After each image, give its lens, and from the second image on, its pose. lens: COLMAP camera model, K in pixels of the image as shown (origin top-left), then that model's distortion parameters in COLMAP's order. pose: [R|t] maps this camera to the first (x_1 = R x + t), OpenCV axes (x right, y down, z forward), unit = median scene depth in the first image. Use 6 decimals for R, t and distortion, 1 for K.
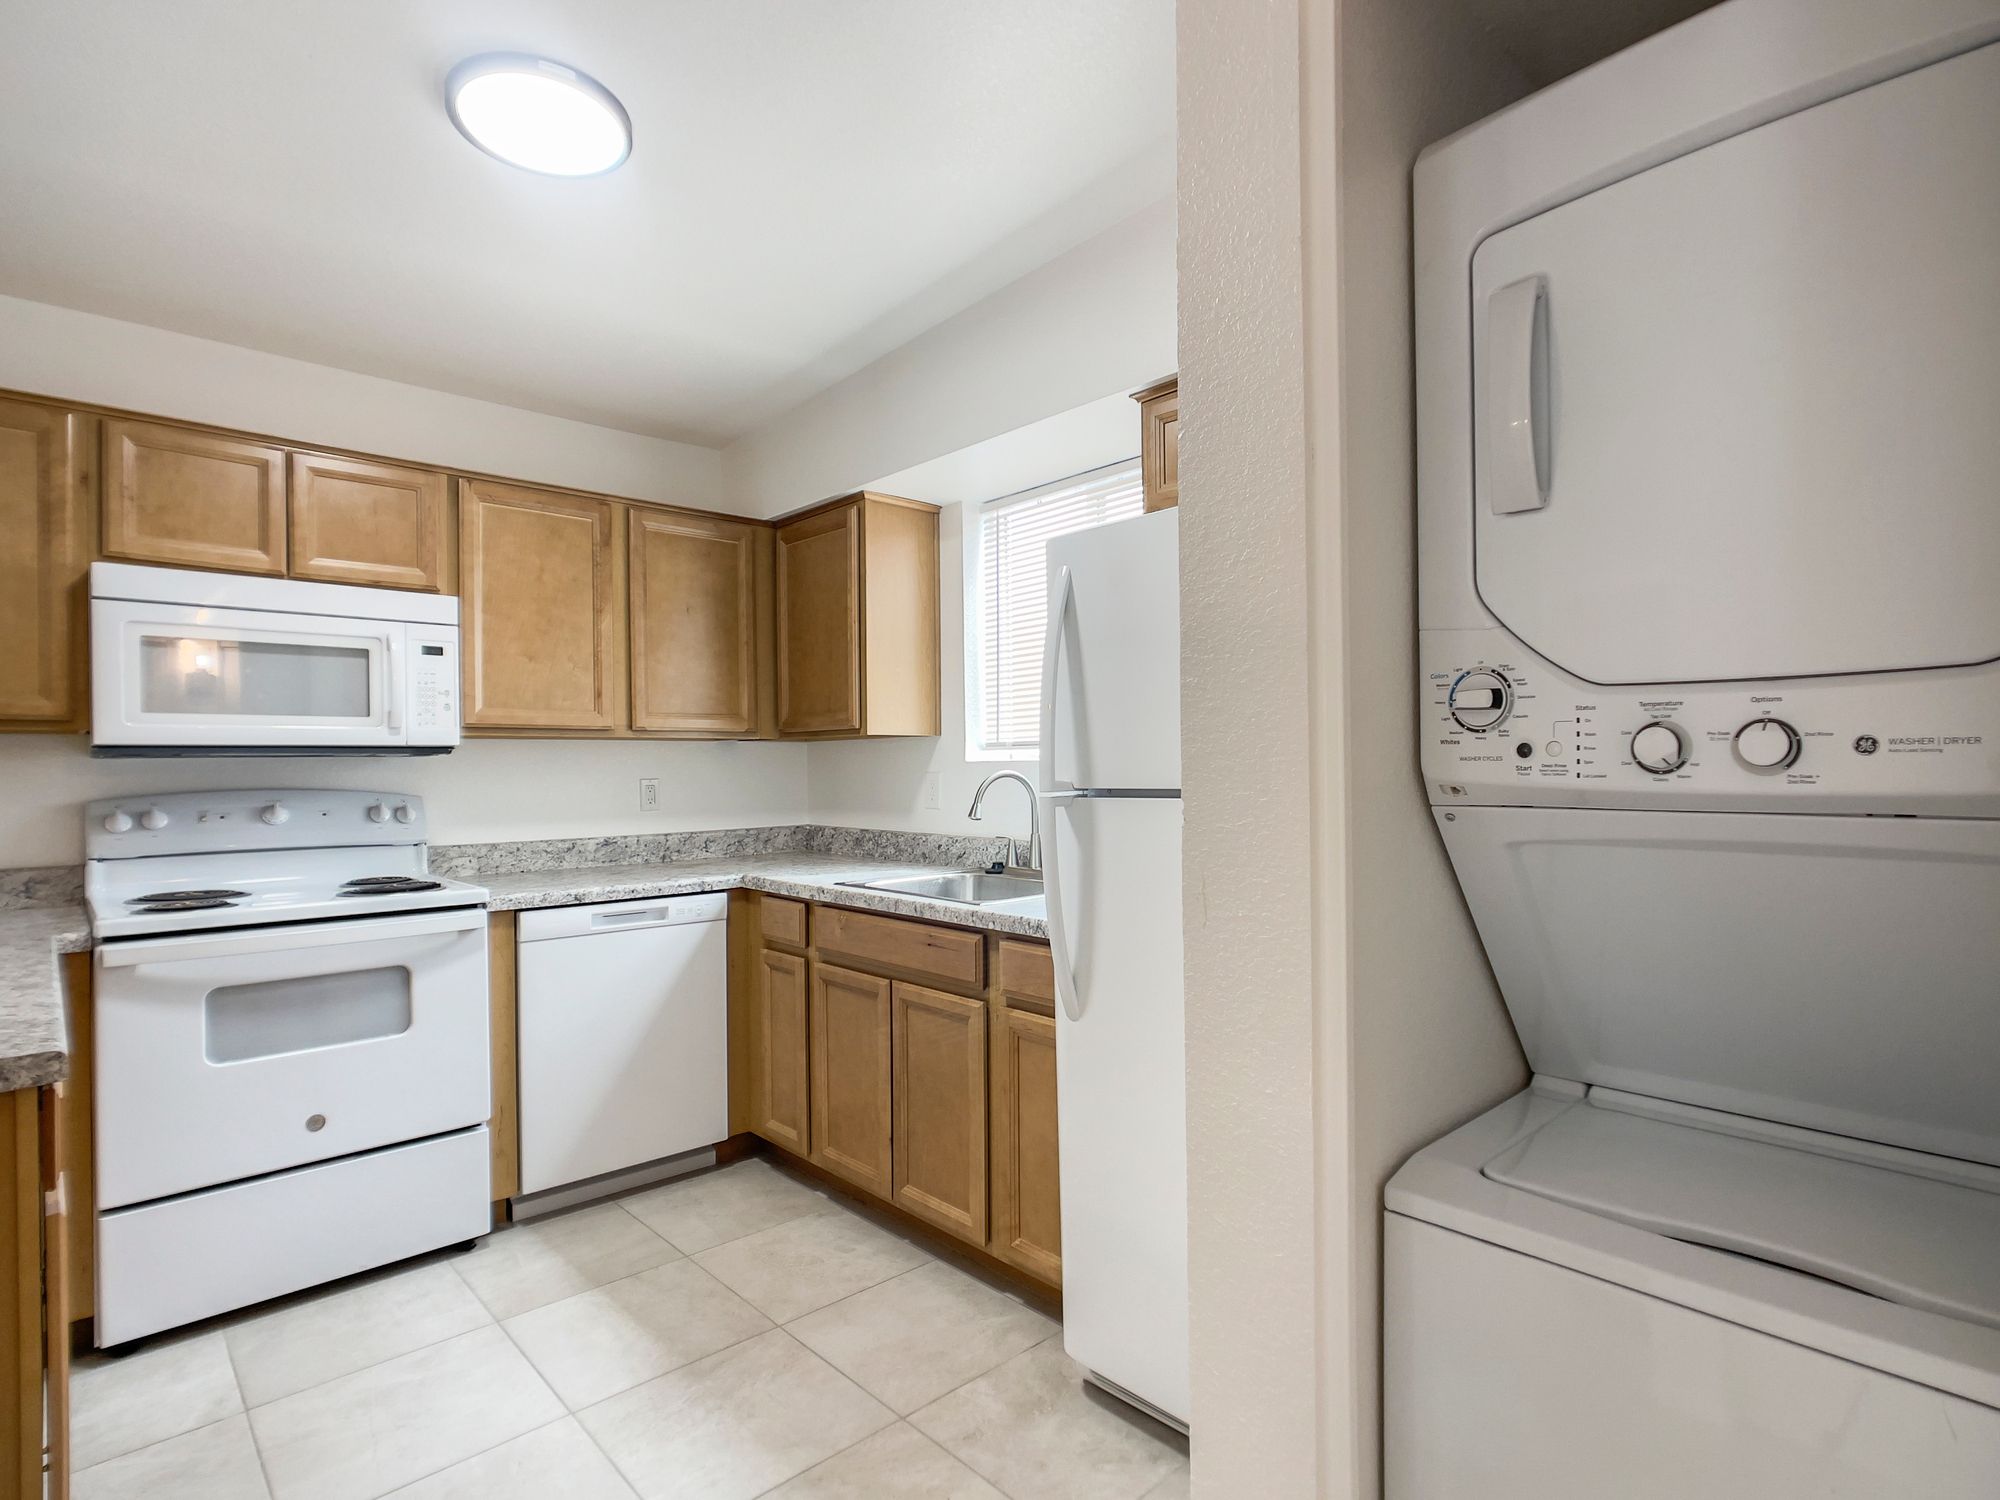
lens RADIAL K [[1311.7, 0, 1029.5], [0, 1311.7, 776.4], [0, 0, 1]] dist [0.009953, 0.005169]
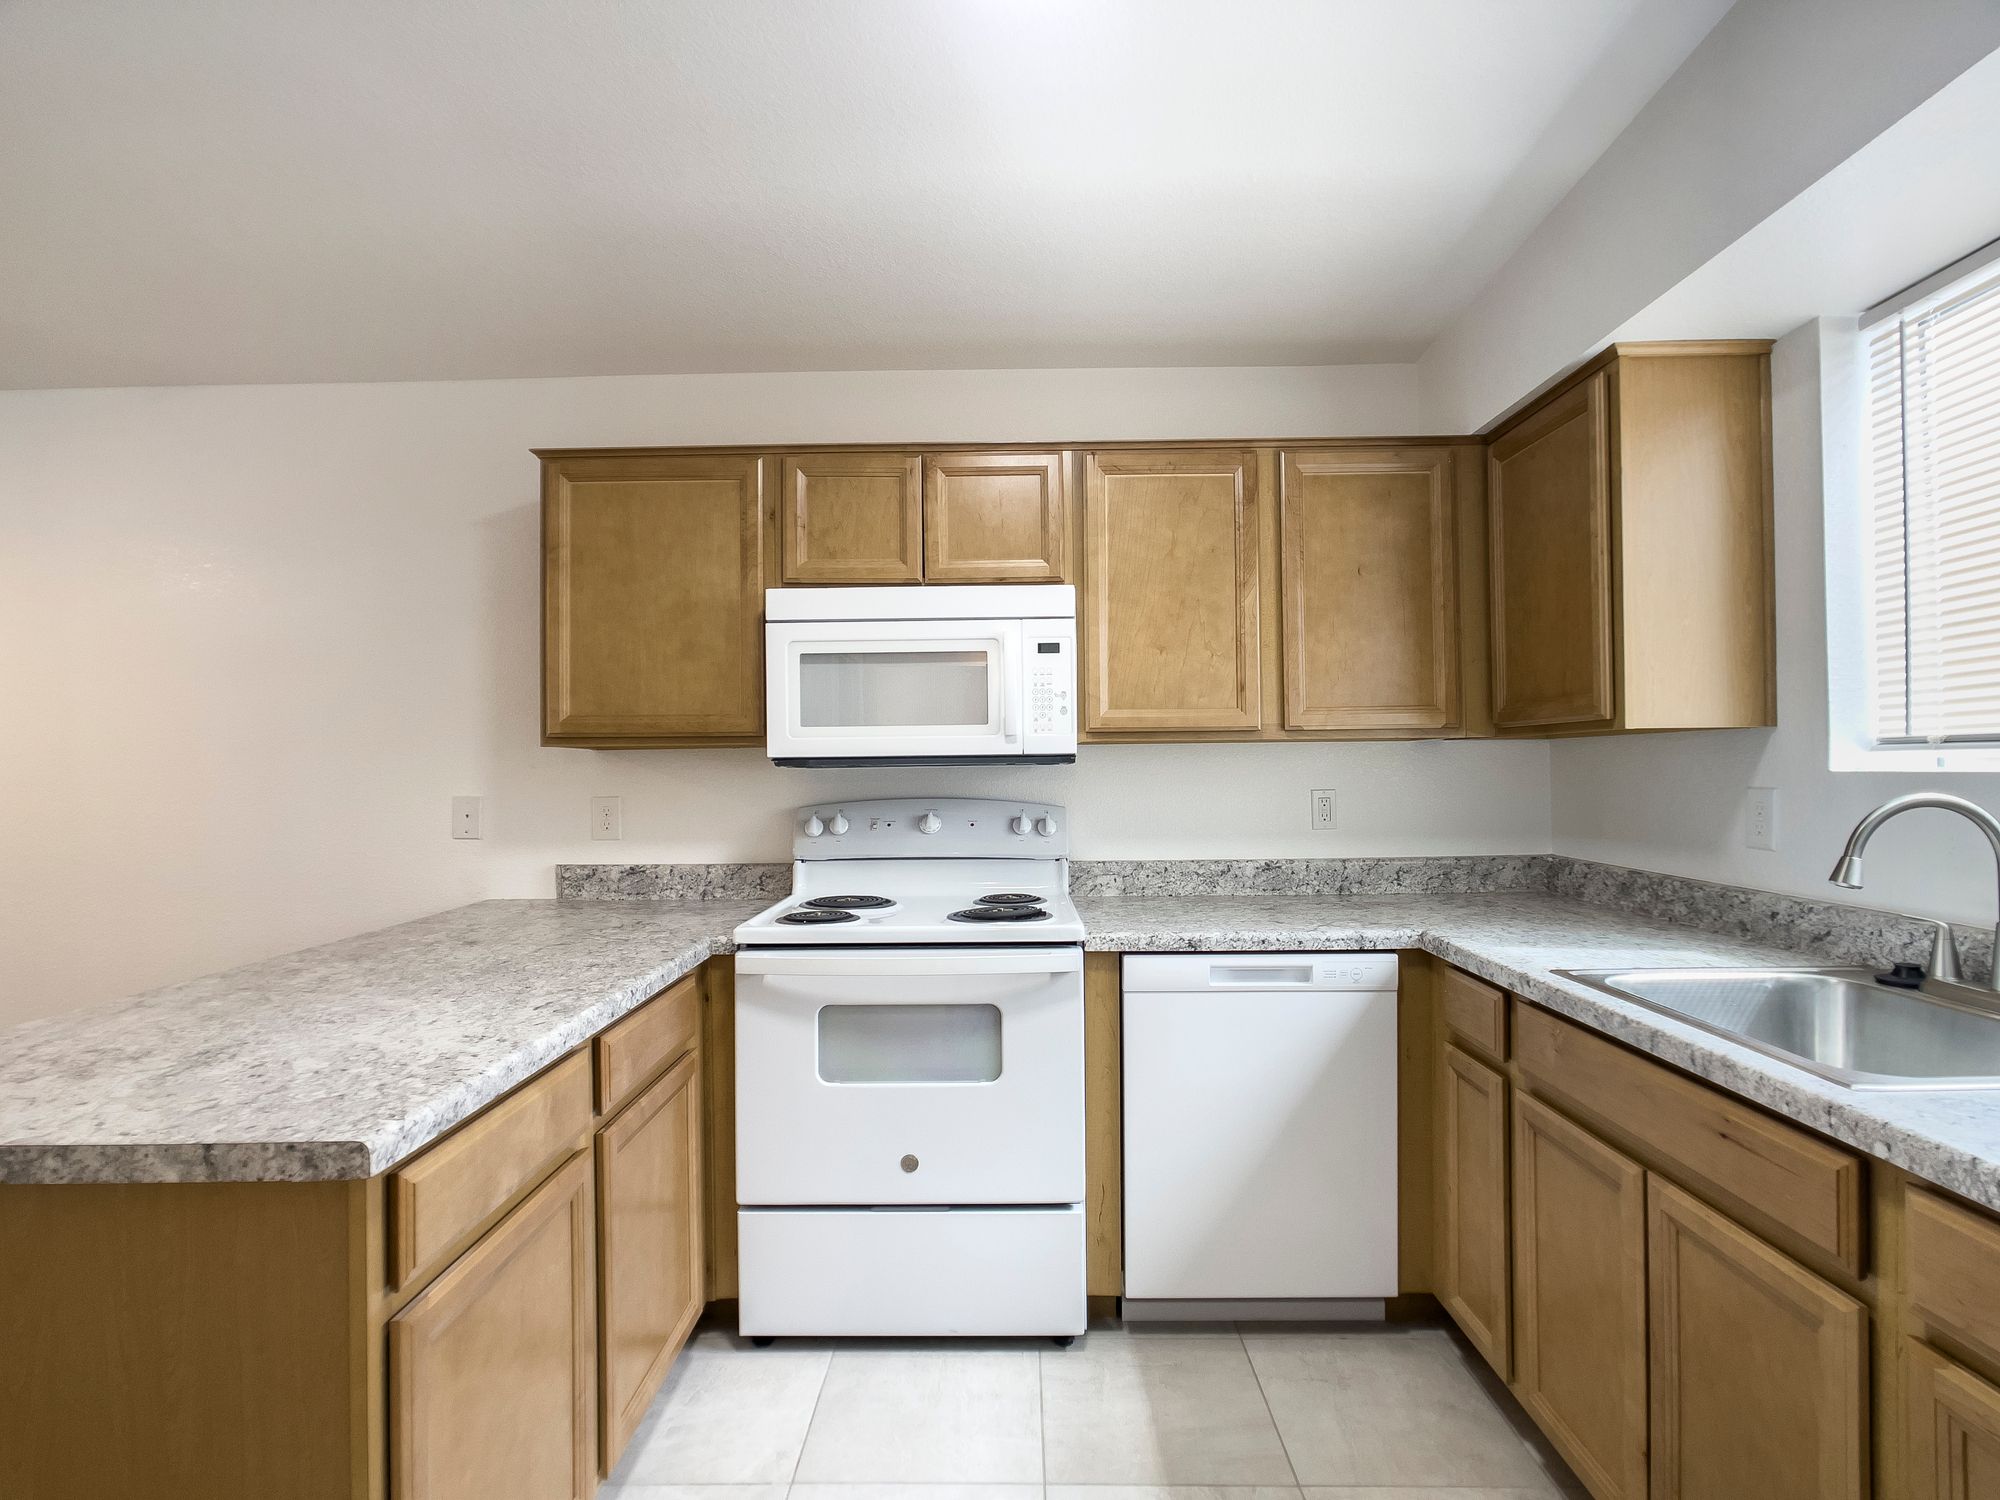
lens RADIAL K [[1039.0, 0, 943.8], [0, 1039.0, 758.7], [0, 0, 1]] dist [-0.021203, 0.007741]
pose [[0.707453, -0.004240, -0.706747, -0.006259], [0.002762, 0.999991, -0.003235, -0.017968], [0.706755, 0.000336, 0.707459, 0.447273]]
